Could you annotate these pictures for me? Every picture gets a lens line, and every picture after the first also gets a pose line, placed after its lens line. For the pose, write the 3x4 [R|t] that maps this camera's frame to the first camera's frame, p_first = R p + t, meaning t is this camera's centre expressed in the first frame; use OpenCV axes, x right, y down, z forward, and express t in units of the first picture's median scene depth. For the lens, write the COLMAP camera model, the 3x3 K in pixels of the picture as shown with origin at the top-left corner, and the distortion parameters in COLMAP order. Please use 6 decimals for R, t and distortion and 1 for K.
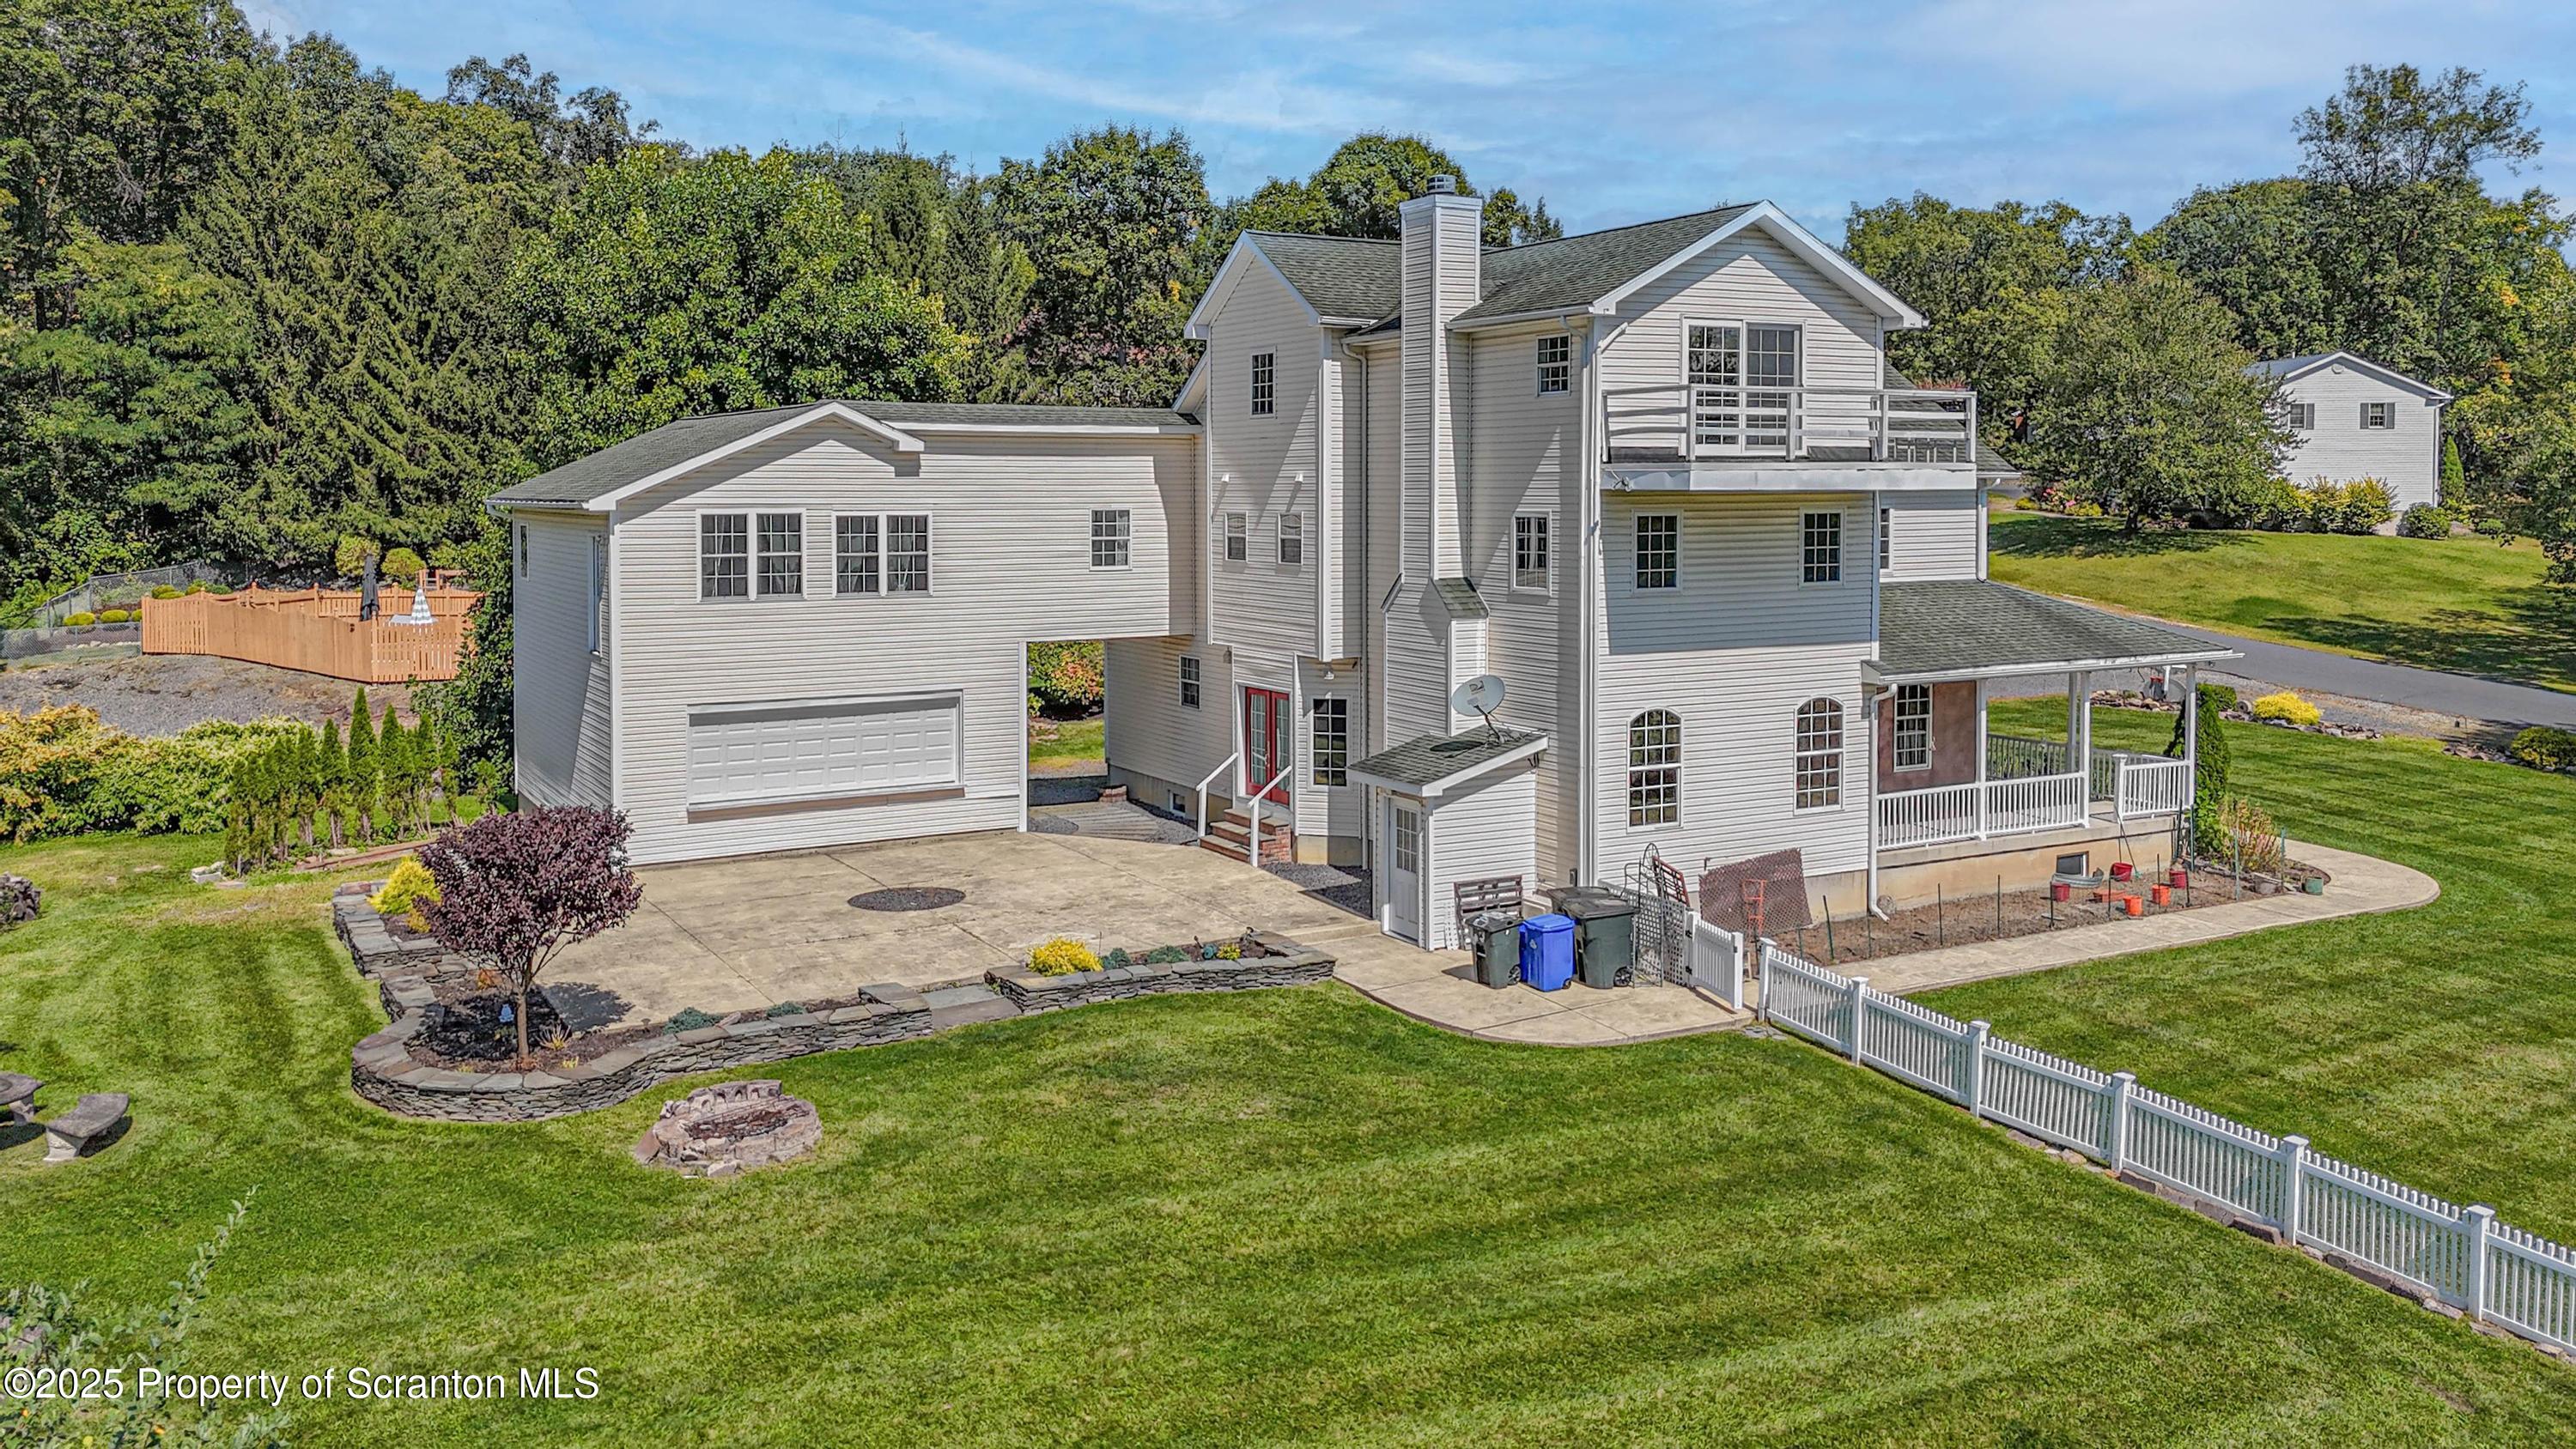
lens RADIAL K [[1926.2, 0, 1304.9], [0, 1926.2, 731.2], [0, 0, 1]] dist [0.080583, -0.068077]
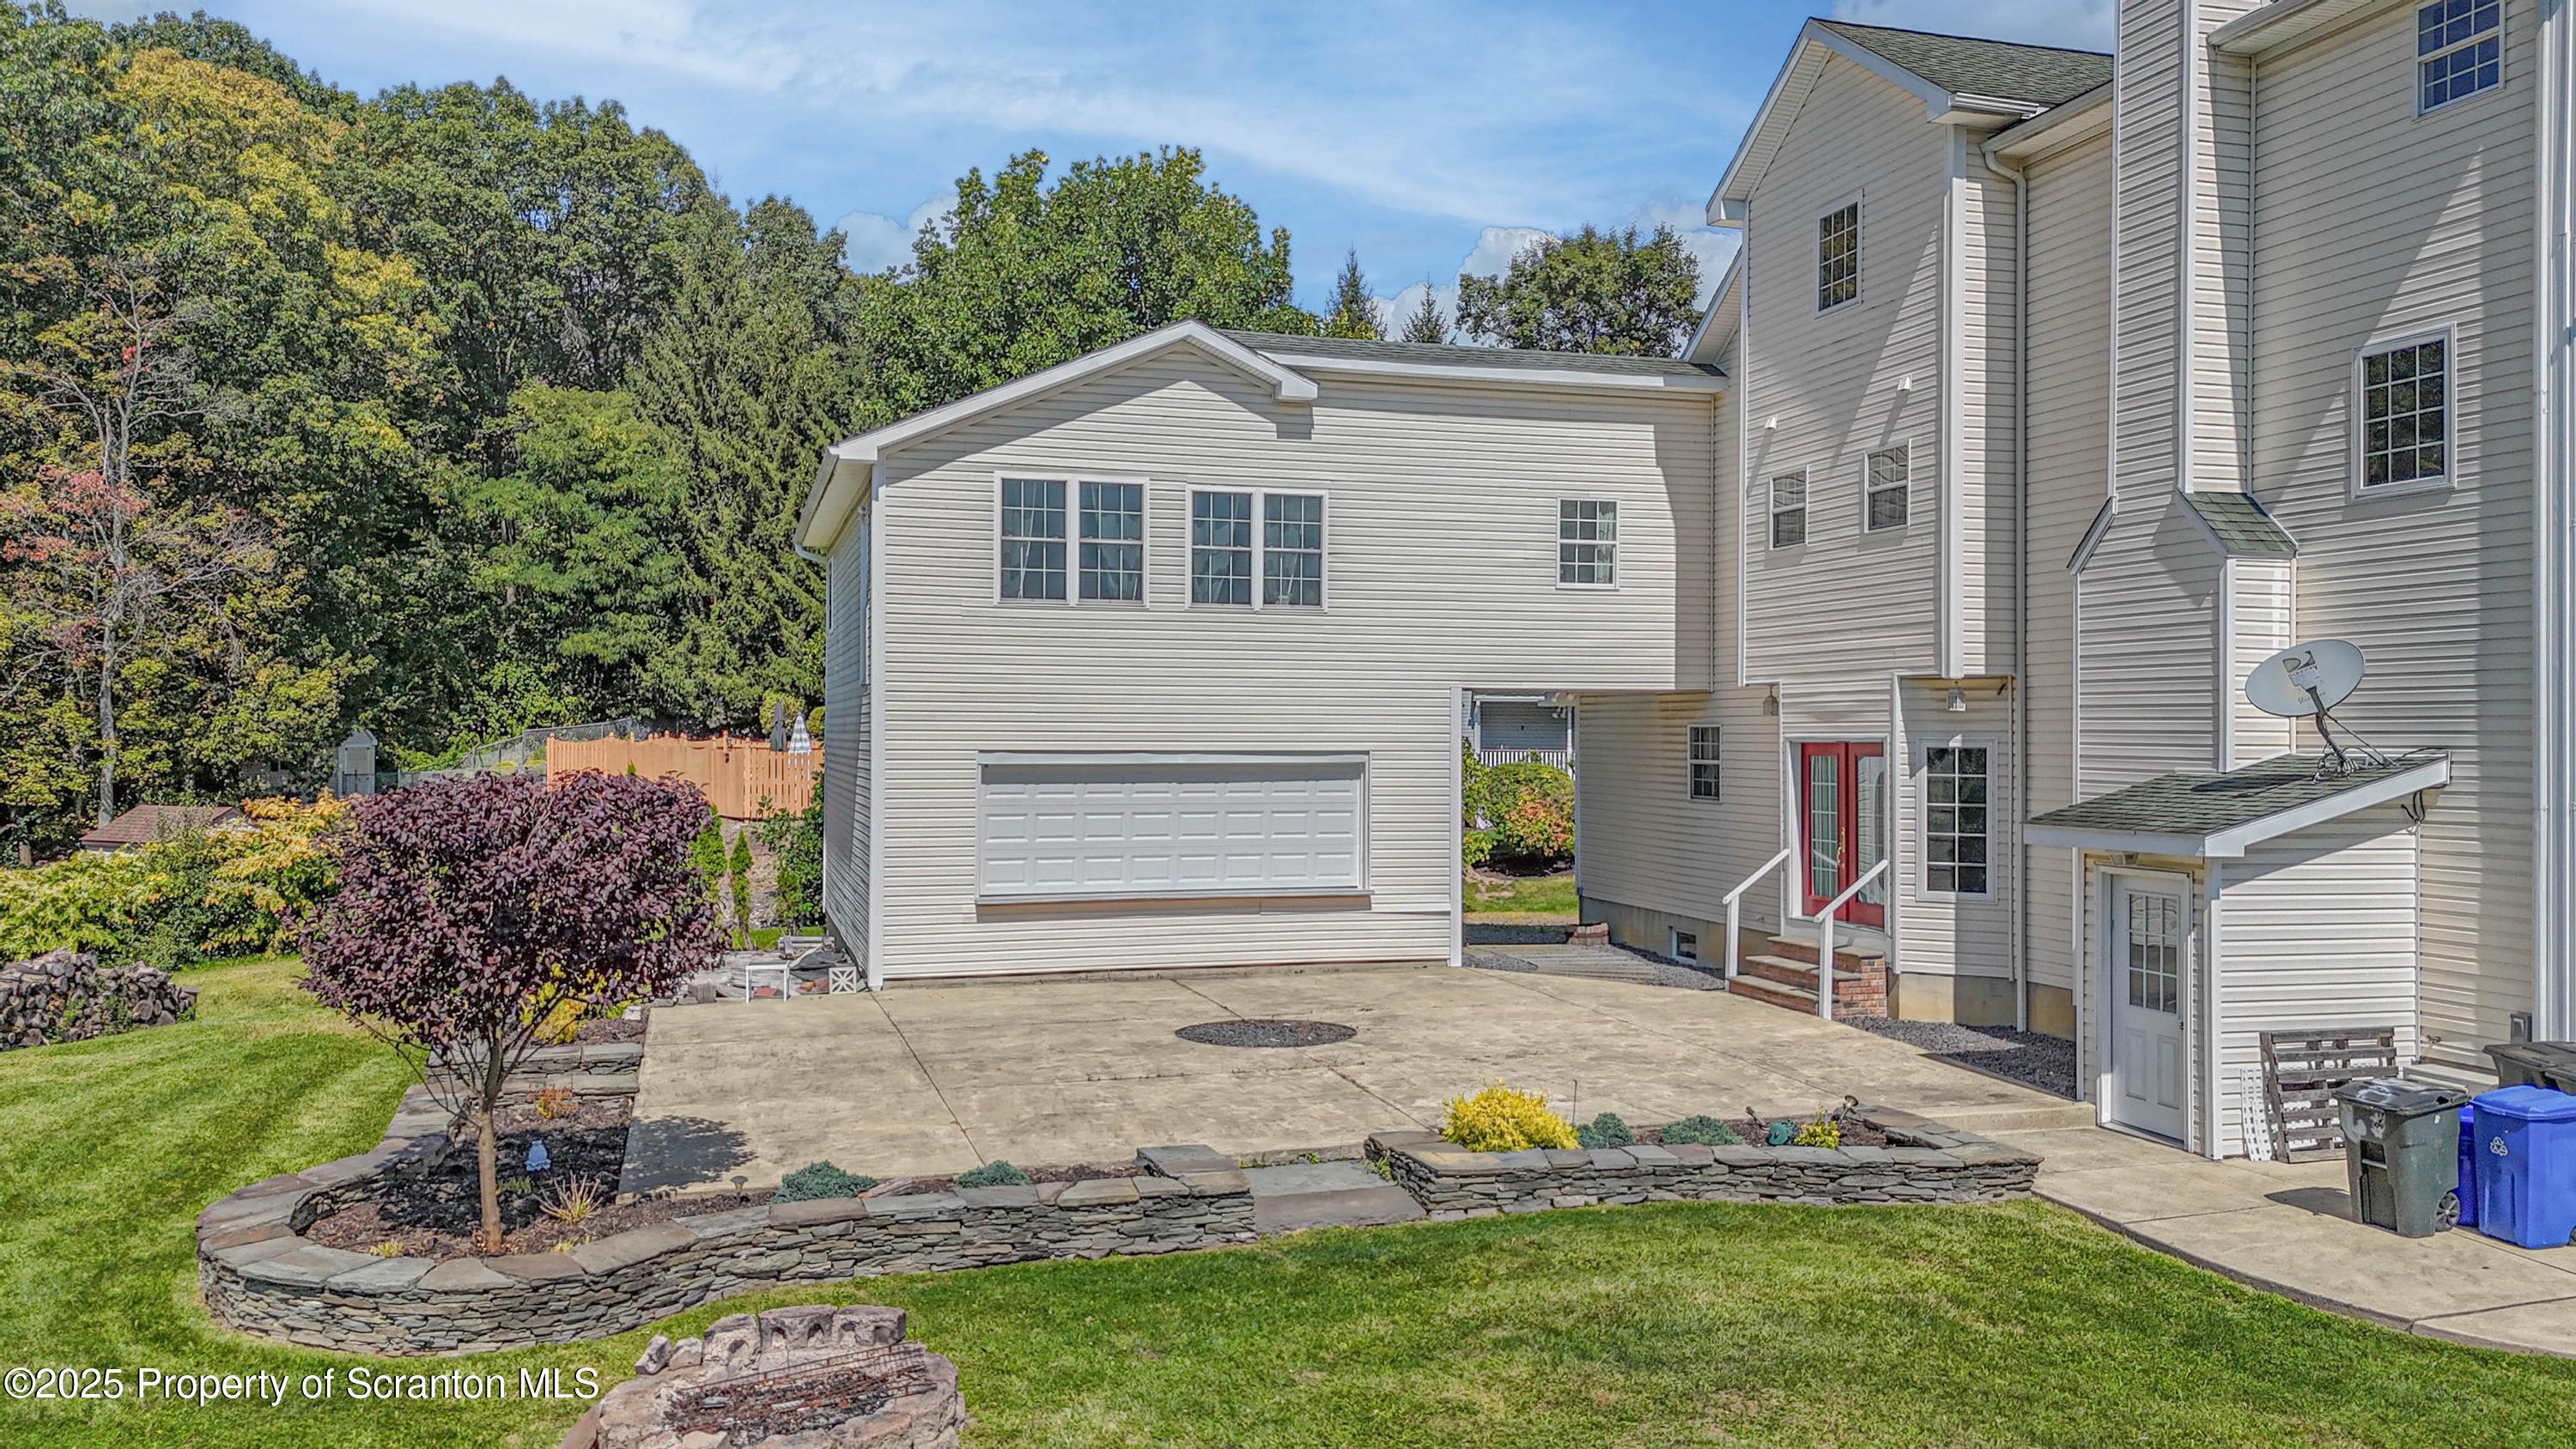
lens RADIAL K [[1926.2, 0, 1195.5], [0, 1926.2, 792.5], [0, 0, 1]] dist [0.080583, -0.068077]
pose [[0.956939, -0.004596, -0.290251, -0.039800], [-0.022441, 0.995711, -0.089754, 0.059995], [0.289419, 0.092403, 0.952732, 0.351705]]
